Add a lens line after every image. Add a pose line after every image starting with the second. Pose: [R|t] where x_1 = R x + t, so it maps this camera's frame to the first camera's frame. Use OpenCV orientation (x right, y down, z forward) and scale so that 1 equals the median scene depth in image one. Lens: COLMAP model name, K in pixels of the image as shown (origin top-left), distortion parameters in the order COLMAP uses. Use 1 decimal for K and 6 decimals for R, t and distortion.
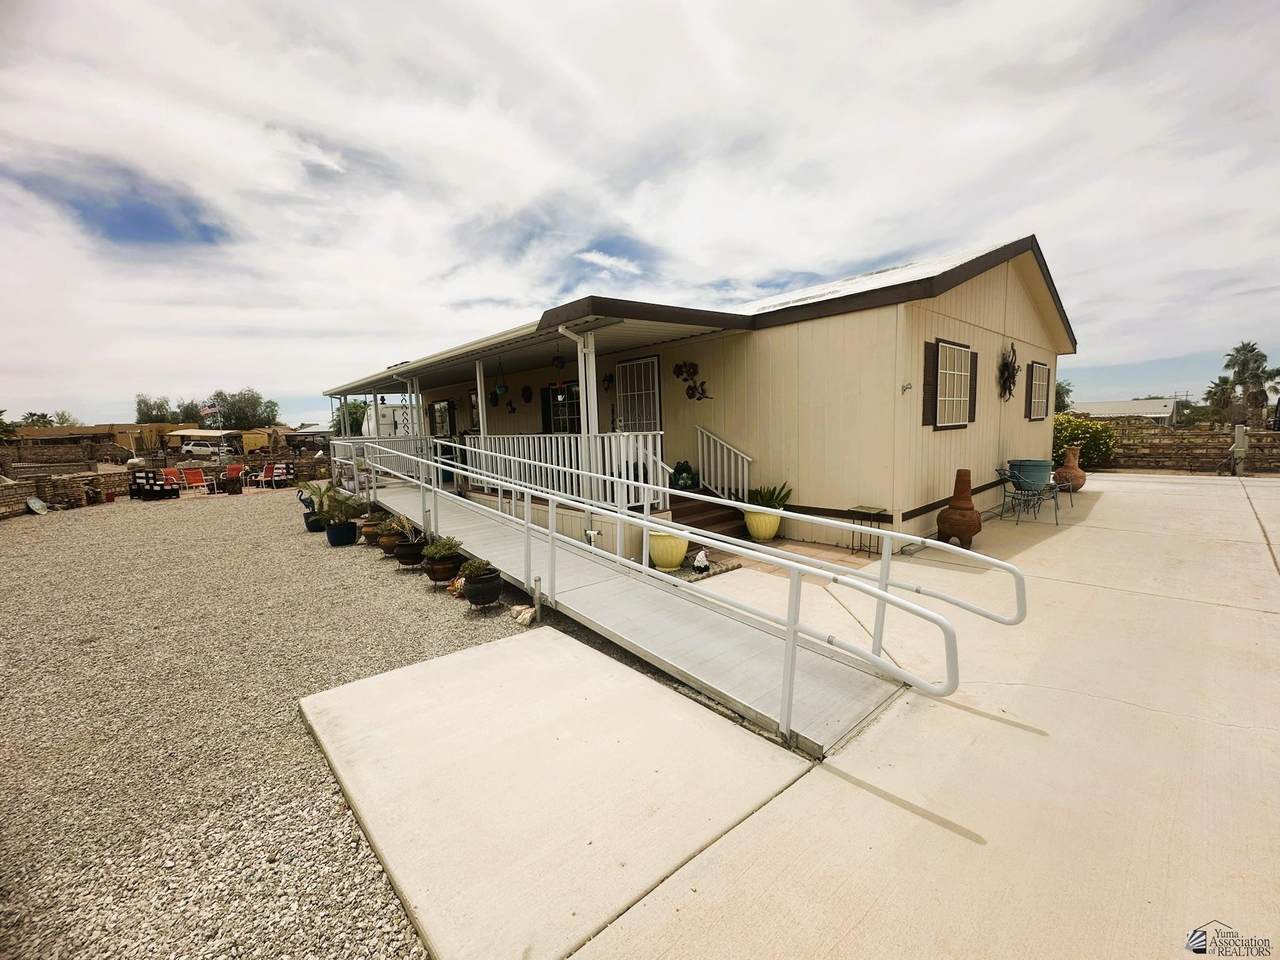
lens RADIAL K [[518.7, 0, 640.0], [0, 518.7, 480.0], [0, 0, 1]] dist [-0.000032, 0.000124]
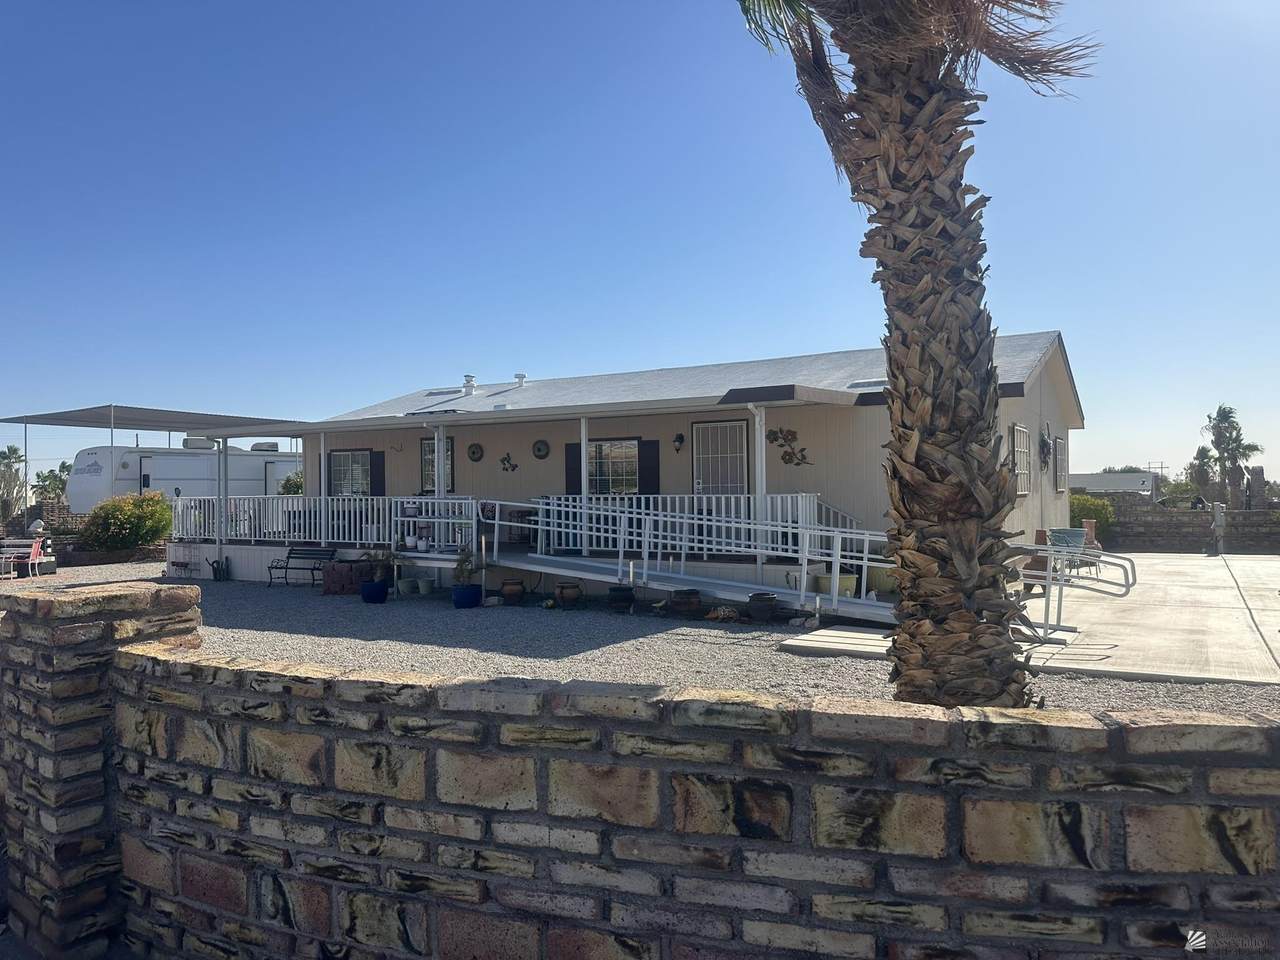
lens RADIAL K [[940.8, 0, 640.0], [0, 940.8, 480.0], [0, 0, 1]] dist [0.003170, -0.000638]
pose [[0.957516, 0.025052, 0.287291, -0.713959], [0.009777, 0.992827, -0.119161, 0.094033], [-0.288216, 0.116907, 0.950402, -0.682202]]
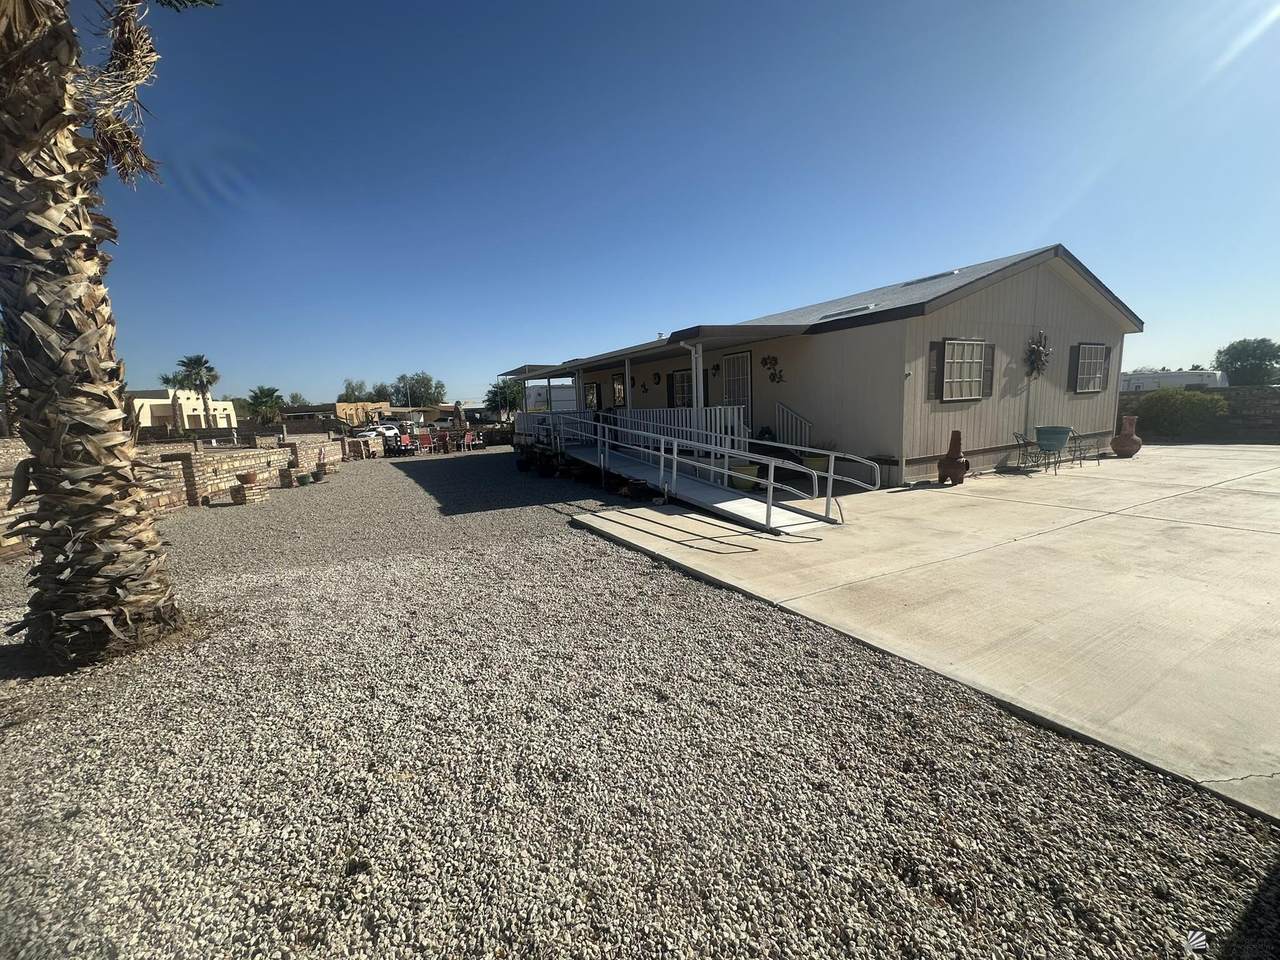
lens RADIAL K [[518.7, 0, 640.0], [0, 518.7, 480.0], [0, 0, 1]] dist [-0.000032, 0.000124]
pose [[0.973293, 0.024735, -0.228229, 0.075515], [-0.013878, 0.998700, 0.049055, 0.045323], [0.229146, -0.044578, 0.972371, -0.467036]]
